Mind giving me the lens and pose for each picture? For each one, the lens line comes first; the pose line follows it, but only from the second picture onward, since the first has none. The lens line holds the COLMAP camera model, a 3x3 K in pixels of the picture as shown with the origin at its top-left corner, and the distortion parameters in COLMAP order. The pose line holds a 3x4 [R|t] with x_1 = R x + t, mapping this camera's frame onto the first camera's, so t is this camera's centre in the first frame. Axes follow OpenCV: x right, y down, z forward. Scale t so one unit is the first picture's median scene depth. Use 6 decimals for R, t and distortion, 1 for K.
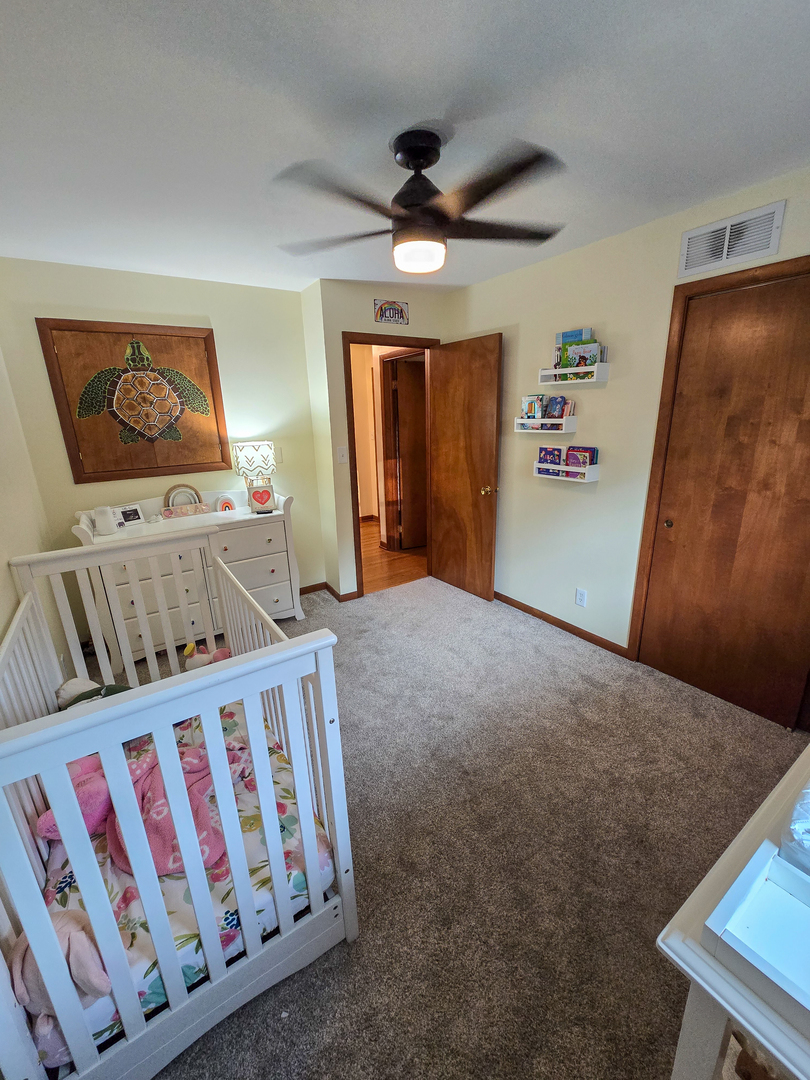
lens RADIAL K [[440.3, 0, 408.1], [0, 440.3, 542.6], [0, 0, 1]] dist [-0.004523, 0.001268]
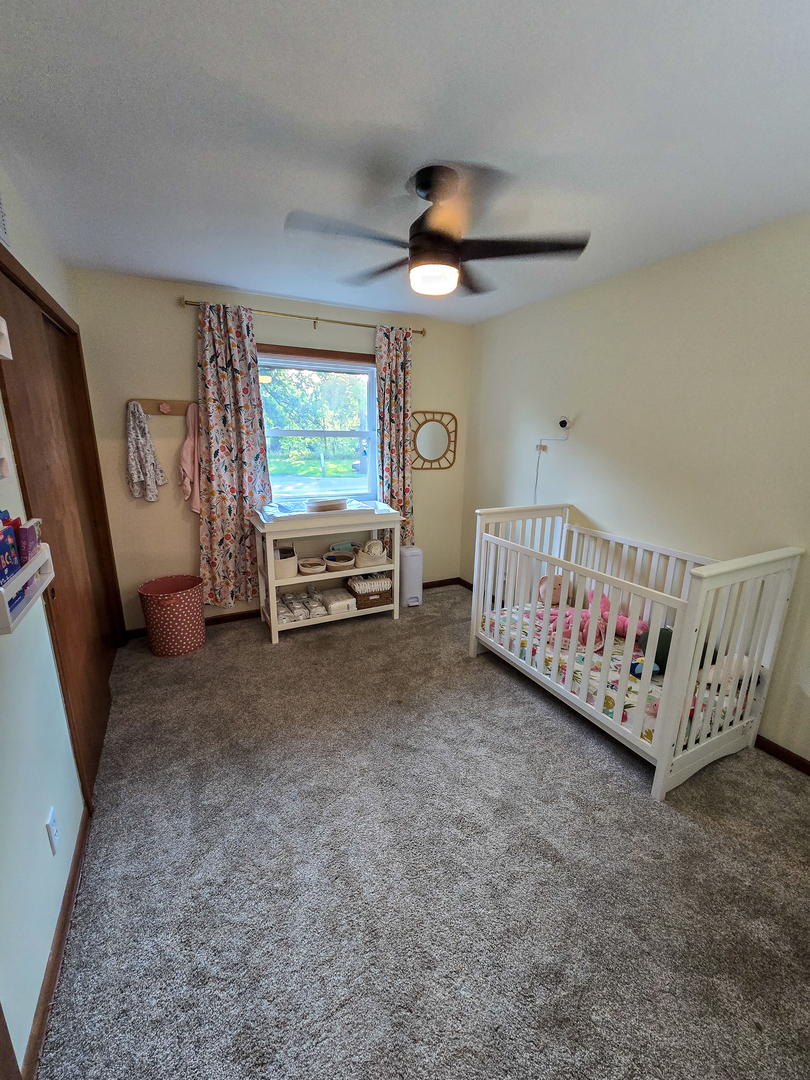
lens RADIAL K [[440.3, 0, 408.1], [0, 440.3, 542.6], [0, 0, 1]] dist [-0.004523, 0.001268]
pose [[-0.993353, -0.010674, 0.114609, -0.022452], [0.049663, 0.858502, 0.510400, -0.348910], [-0.103840, 0.512699, -0.852266, 1.203860]]
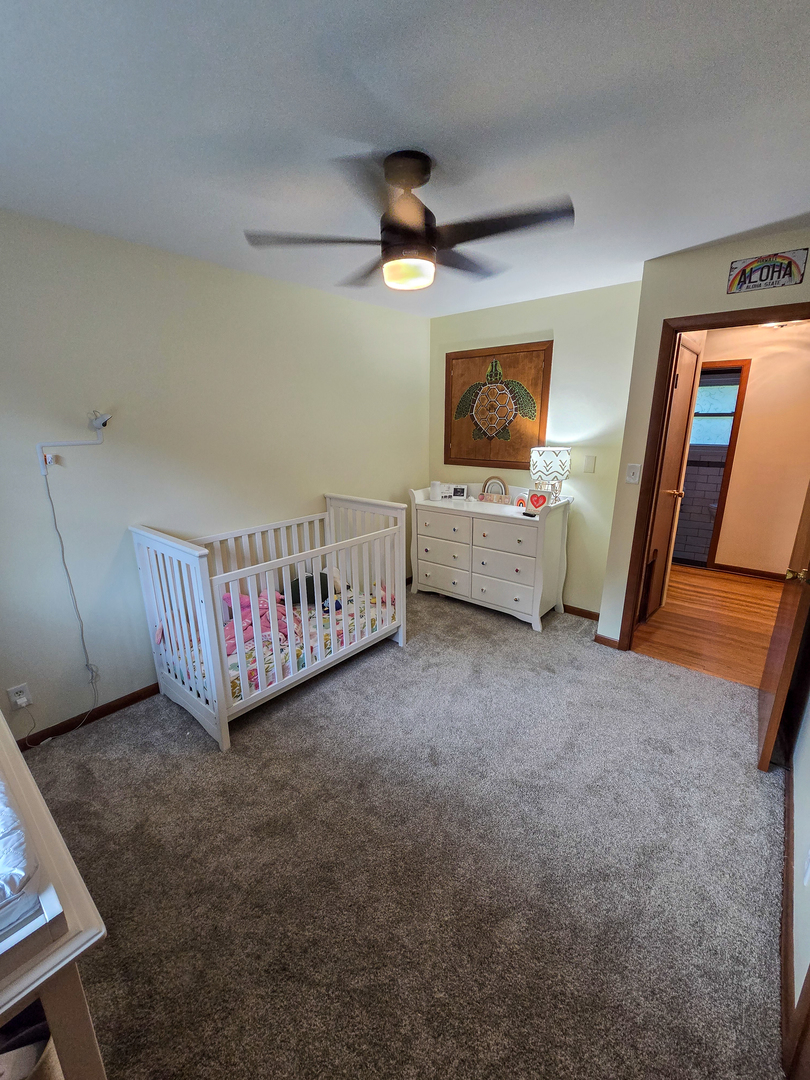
lens RADIAL K [[440.3, 0, 408.1], [0, 440.3, 542.6], [0, 0, 1]] dist [-0.004523, 0.001268]
pose [[0.273255, 0.288982, -0.917508, 0.598012], [-0.279982, 0.936407, 0.211549, -0.155669], [0.920294, 0.199079, 0.336788, 0.421663]]
